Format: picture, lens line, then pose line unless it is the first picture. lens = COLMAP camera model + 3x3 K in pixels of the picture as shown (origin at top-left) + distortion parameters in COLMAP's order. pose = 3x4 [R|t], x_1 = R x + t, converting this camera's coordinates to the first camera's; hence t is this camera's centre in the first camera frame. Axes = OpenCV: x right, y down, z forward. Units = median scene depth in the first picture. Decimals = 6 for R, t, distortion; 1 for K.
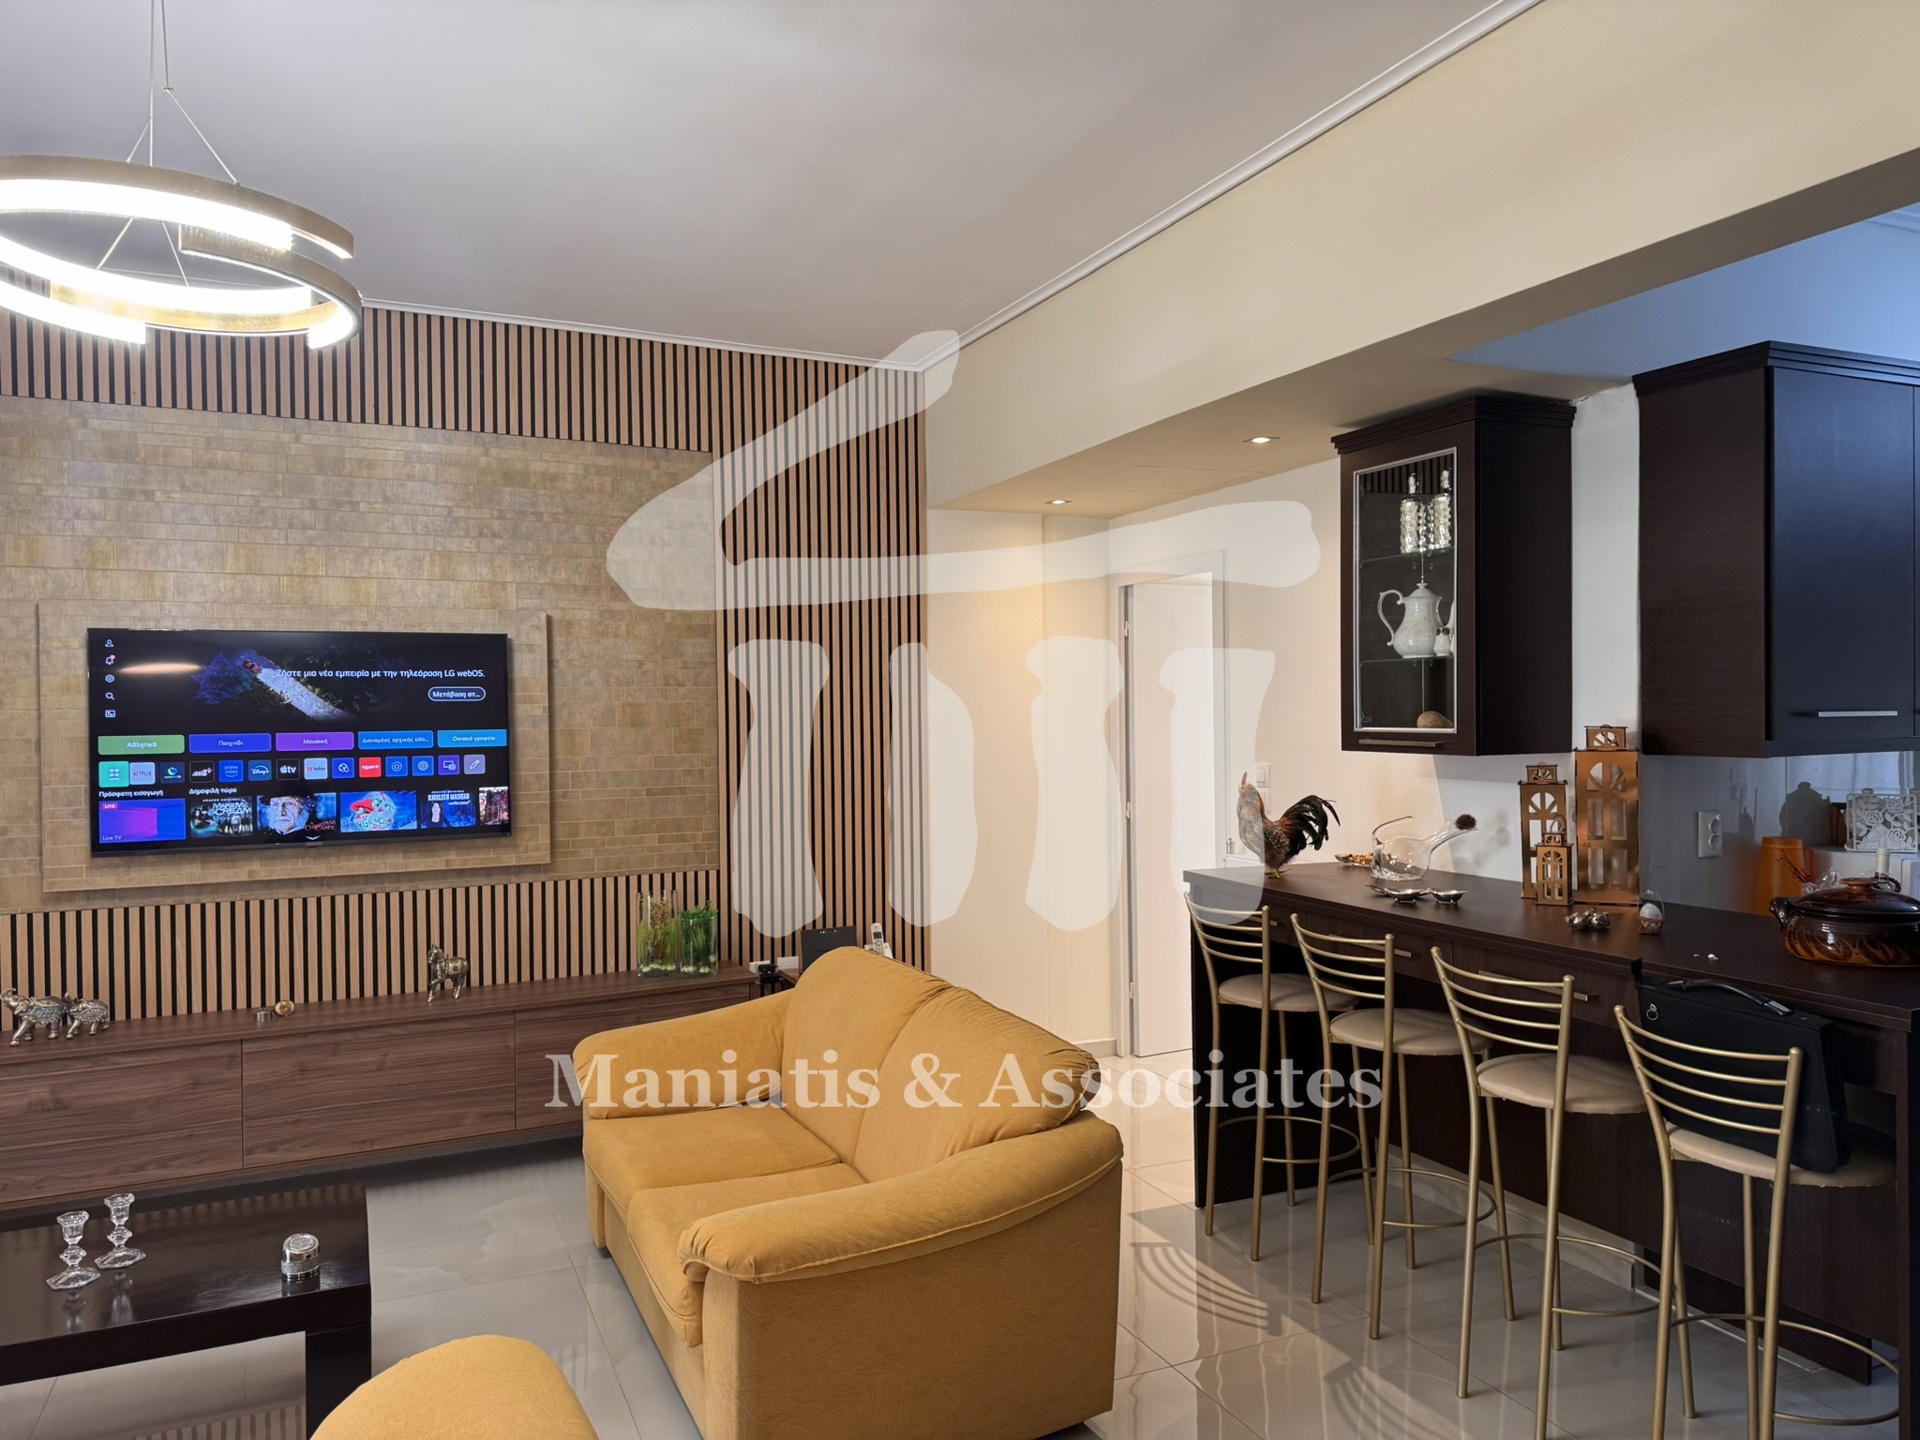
lens RADIAL K [[1338.9, 0, 958.7], [0, 1338.9, 733.7], [0, 0, 1]] dist [0.097450, -0.127664]
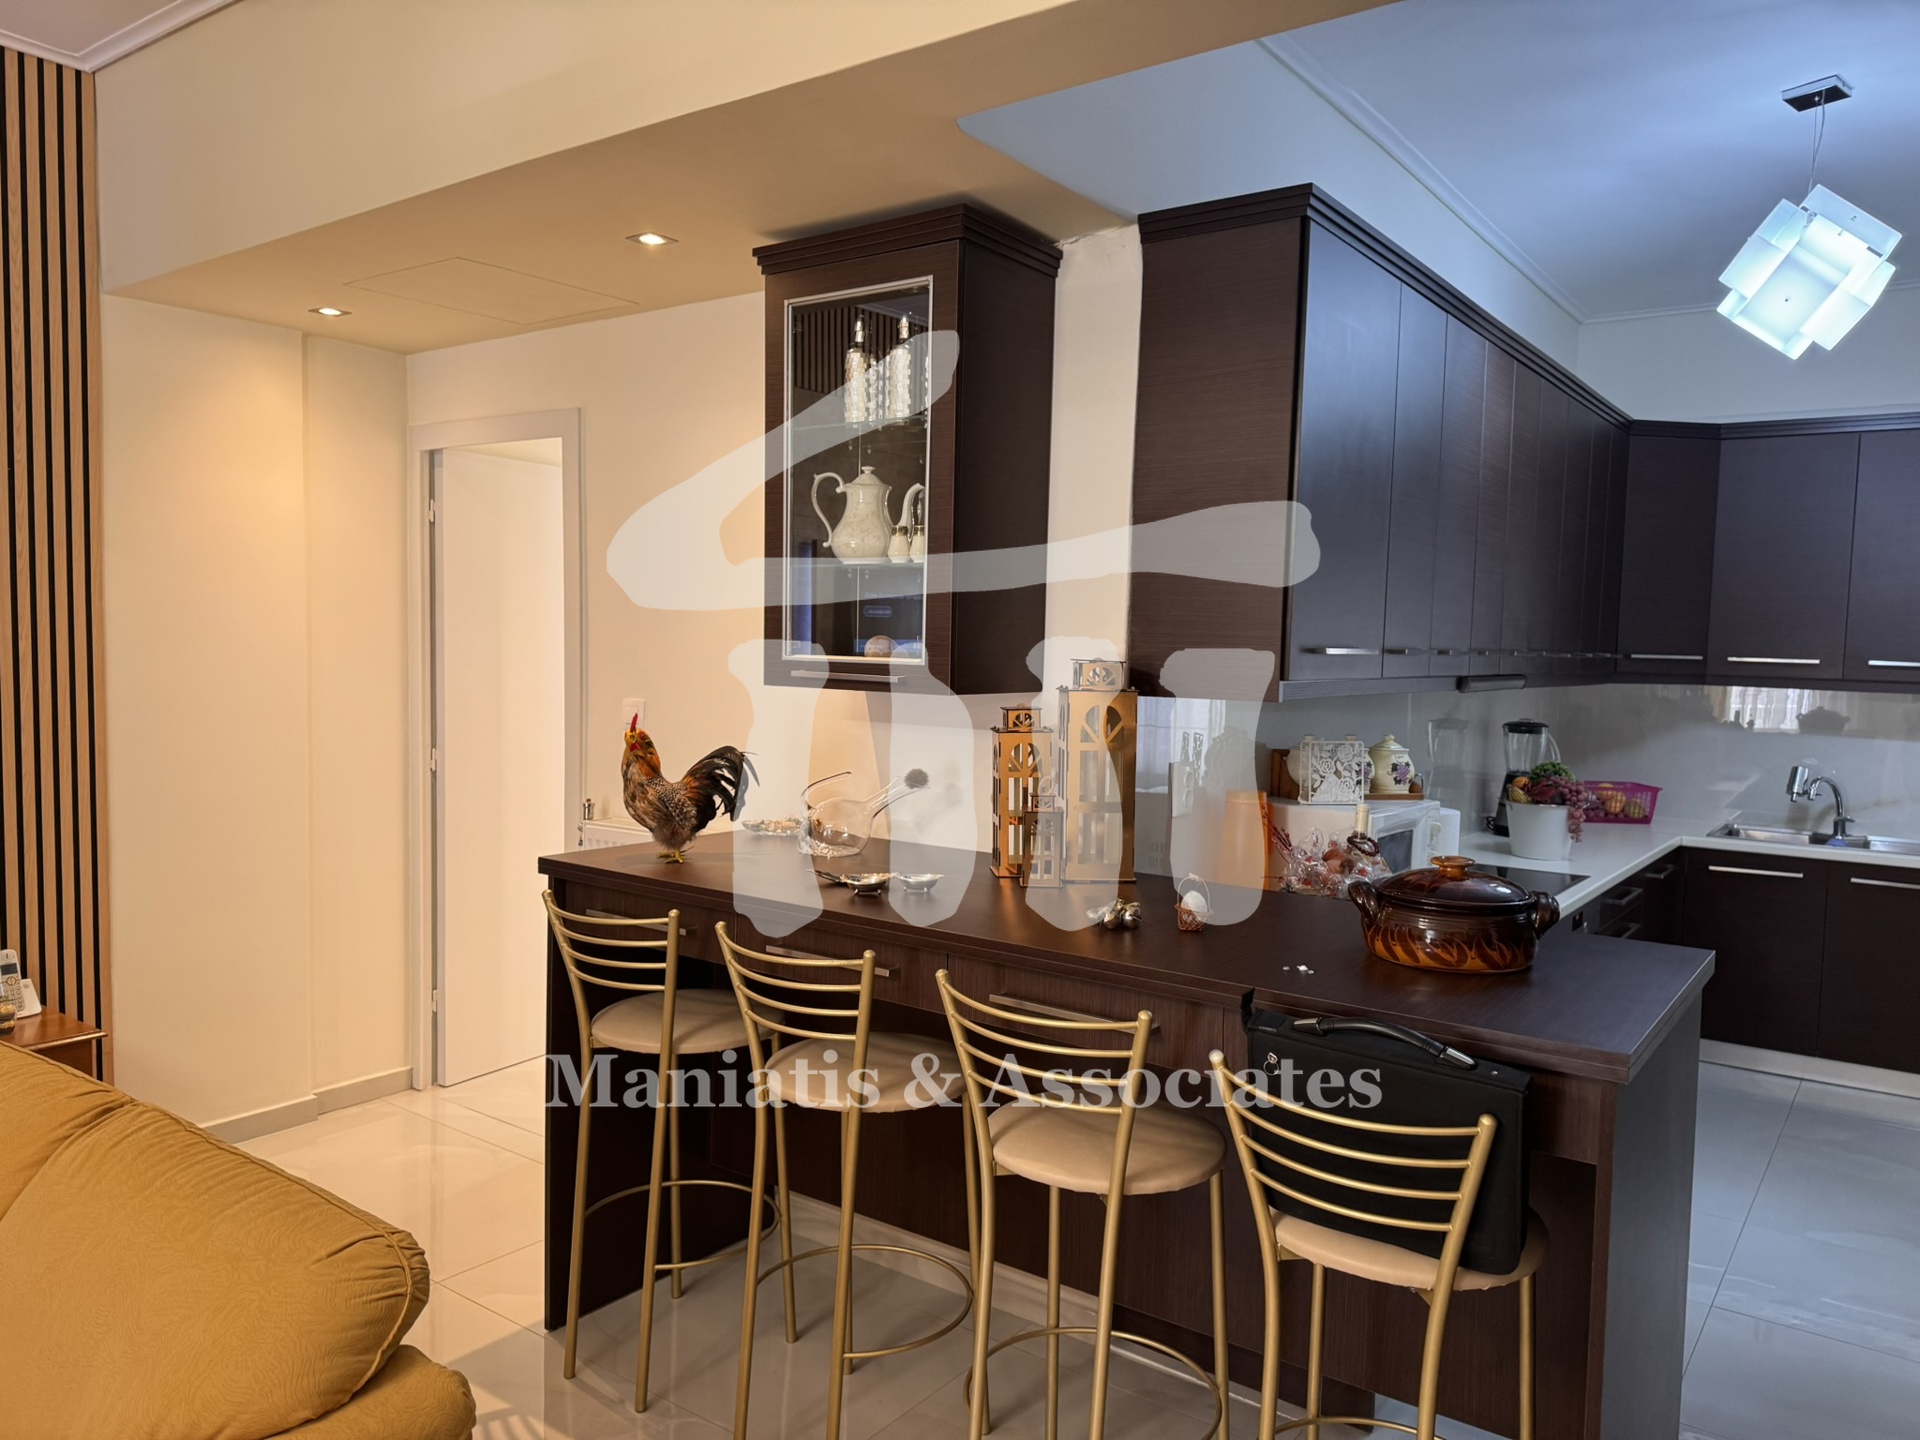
lens RADIAL K [[1348.8, 0, 969.9], [0, 1348.8, 727.1], [0, 0, 1]] dist [0.109926, -0.132562]
pose [[0.868032, -0.002750, 0.496500, 0.012661], [-0.021448, 0.998844, 0.043030, 0.001135], [-0.496044, -0.048001, 0.866970, 0.287400]]
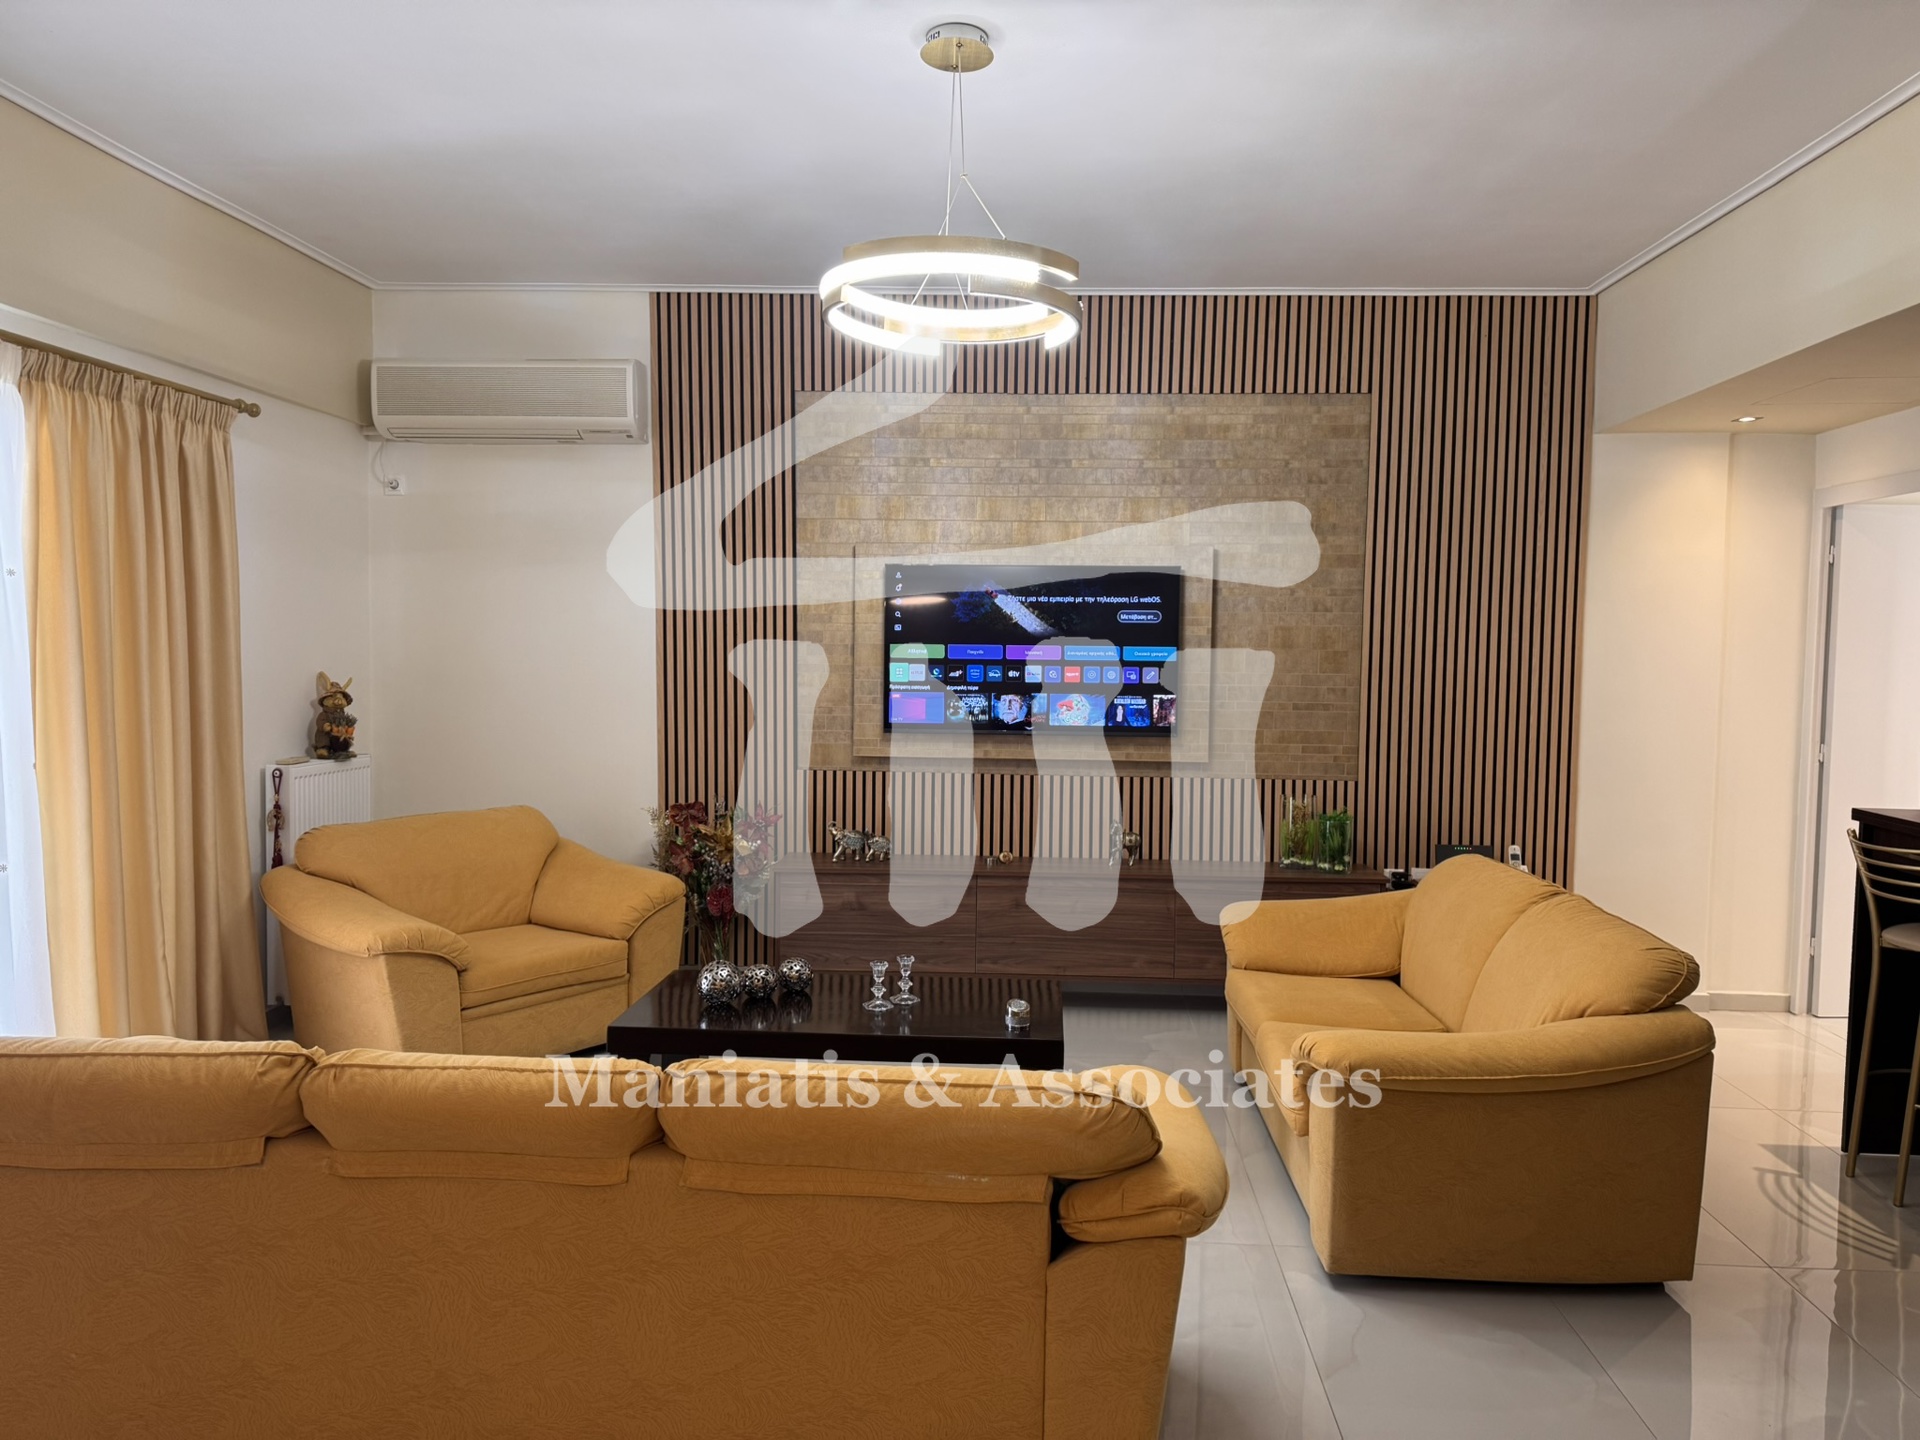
lens RADIAL K [[1338.9, 0, 958.7], [0, 1338.9, 733.7], [0, 0, 1]] dist [0.097450, -0.127664]
pose [[0.884581, 0.052829, -0.463384, 0.049857], [-0.030340, 0.997978, 0.055858, 0.013682], [0.465398, -0.035352, 0.884395, -0.144865]]
